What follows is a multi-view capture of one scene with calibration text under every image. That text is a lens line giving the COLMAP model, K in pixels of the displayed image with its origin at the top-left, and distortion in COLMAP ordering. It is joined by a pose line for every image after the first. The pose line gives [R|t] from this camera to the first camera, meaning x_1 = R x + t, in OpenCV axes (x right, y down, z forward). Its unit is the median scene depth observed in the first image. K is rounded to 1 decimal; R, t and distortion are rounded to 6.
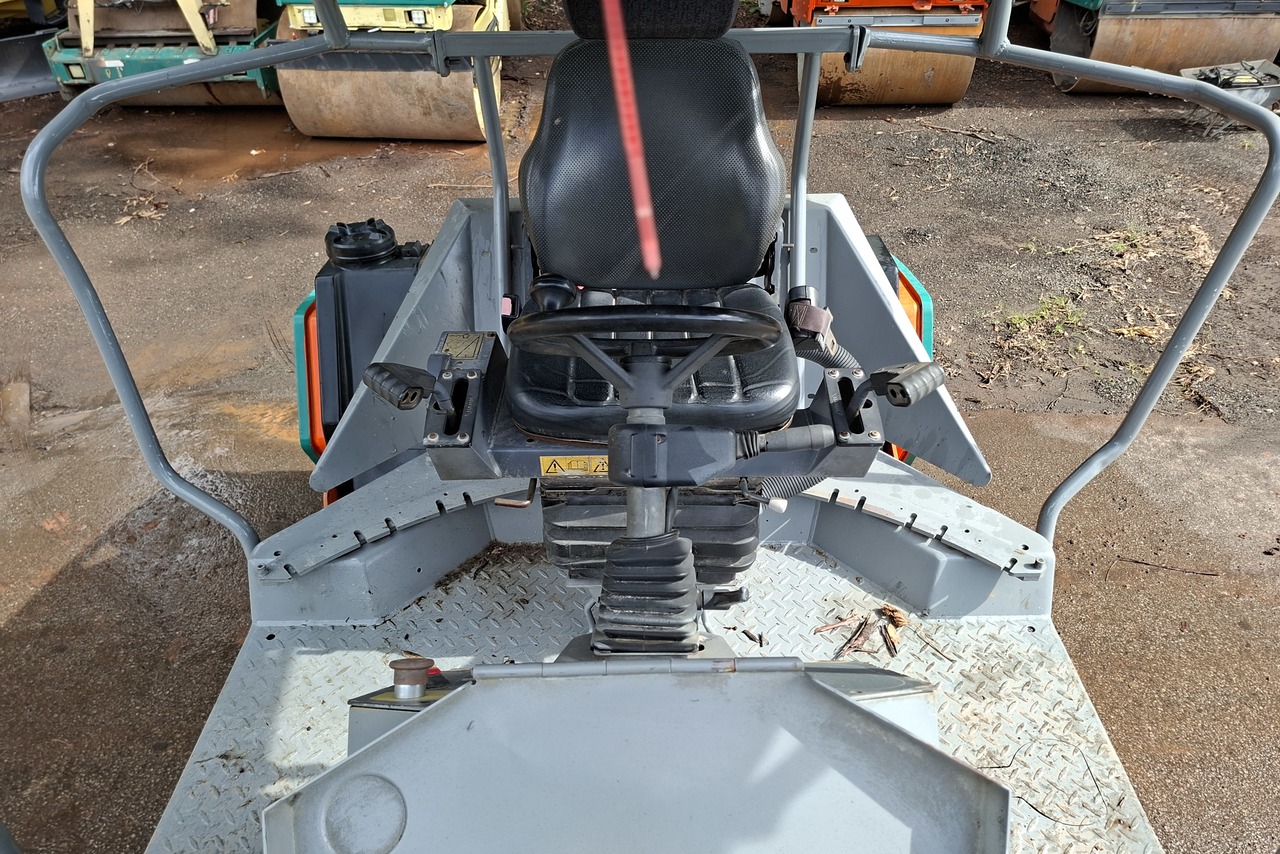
lens RADIAL K [[909.9, 0, 654.2], [0, 909.9, 409.9], [0, 0, 1]] dist [0.080968, -0.090729]
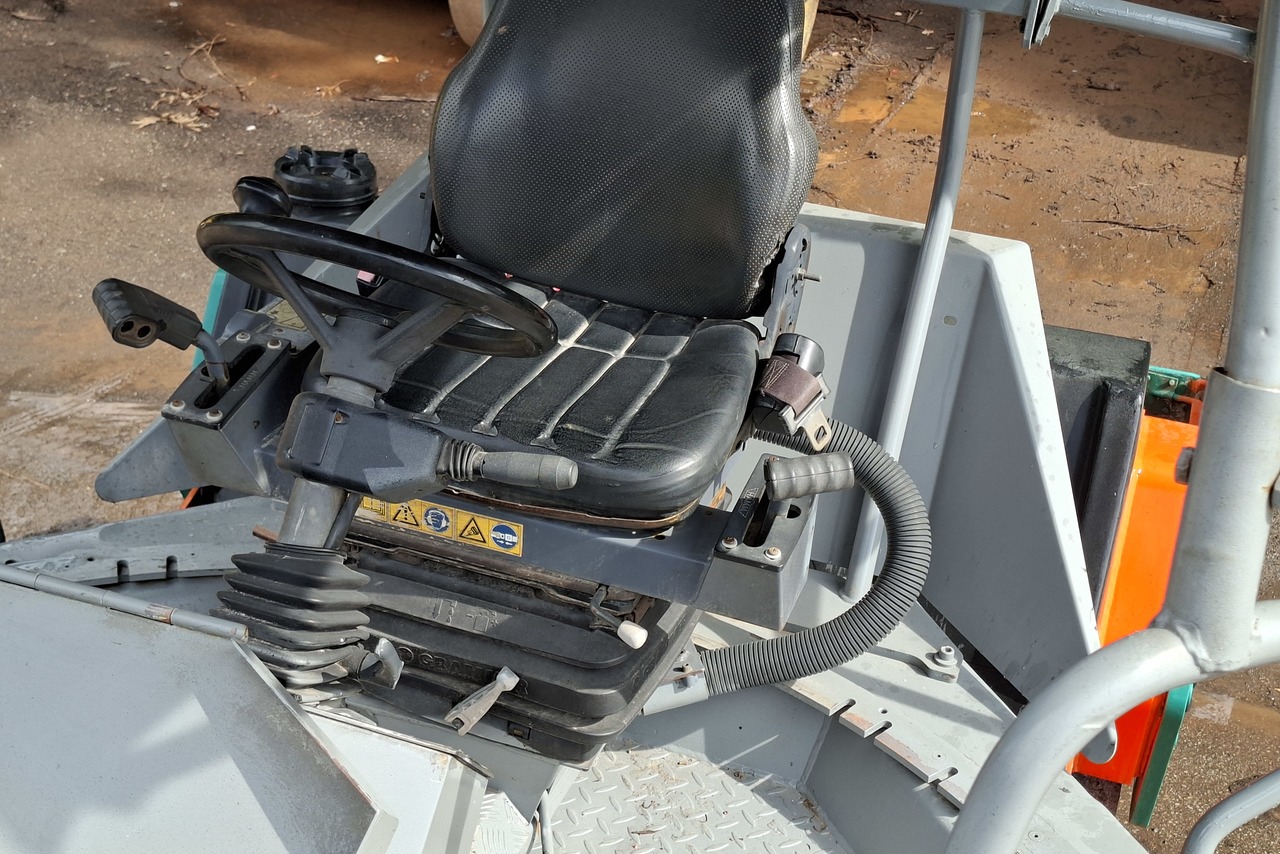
lens RADIAL K [[1799.5, 0, 641.9], [0, 1799.5, 401.6], [0, 0, 1]] dist [0.164244, -0.060103]
pose [[0.938776, 0.223530, -0.262170, 0.105016], [-0.258311, 0.960198, -0.106279, 0.018870], [0.227978, 0.167494, 0.959152, -0.061862]]
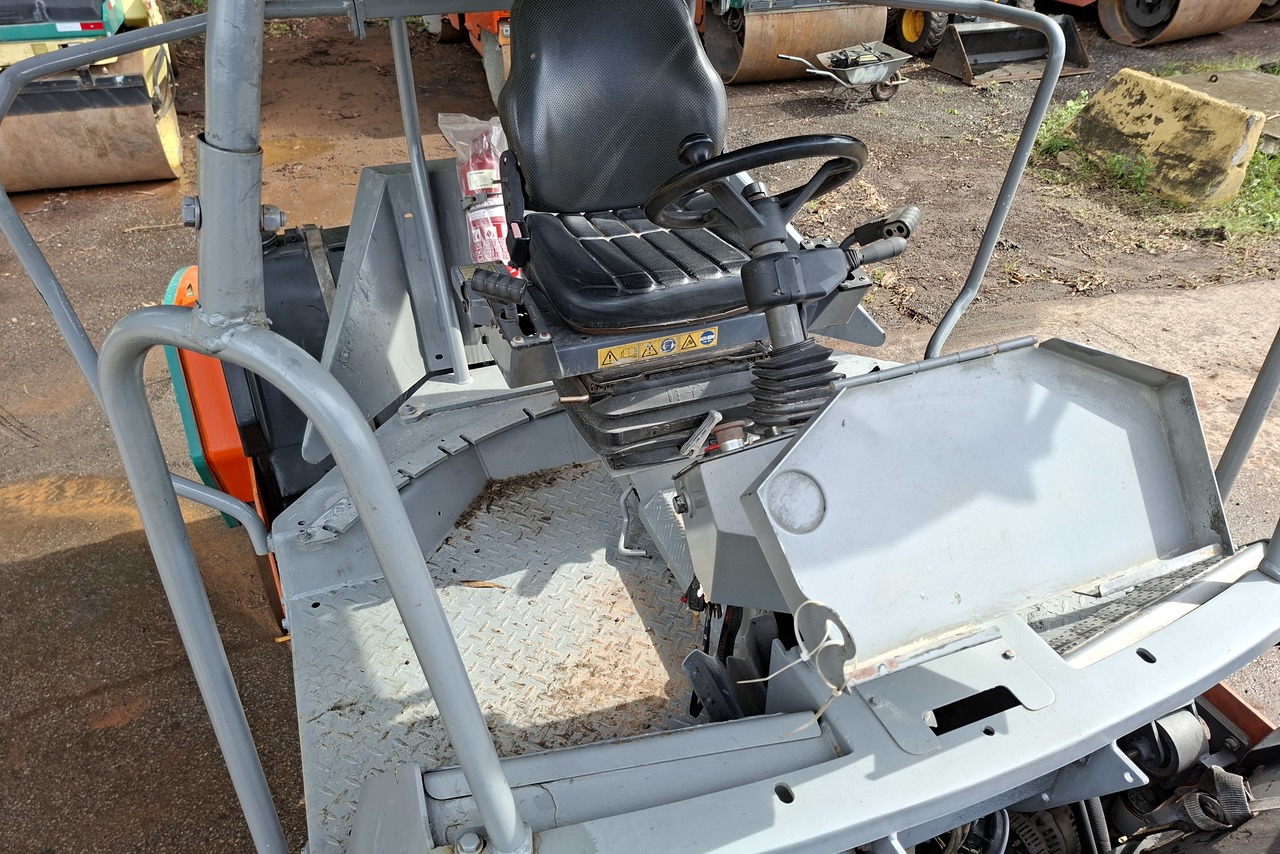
lens RADIAL K [[909.9, 0, 654.2], [0, 909.9, 409.9], [0, 0, 1]] dist [0.080968, -0.090729]
pose [[0.929860, -0.191198, 0.314330, -0.100659], [0.199051, 0.979962, 0.007244, 0.030529], [-0.309416, 0.055832, 0.949286, -0.018284]]
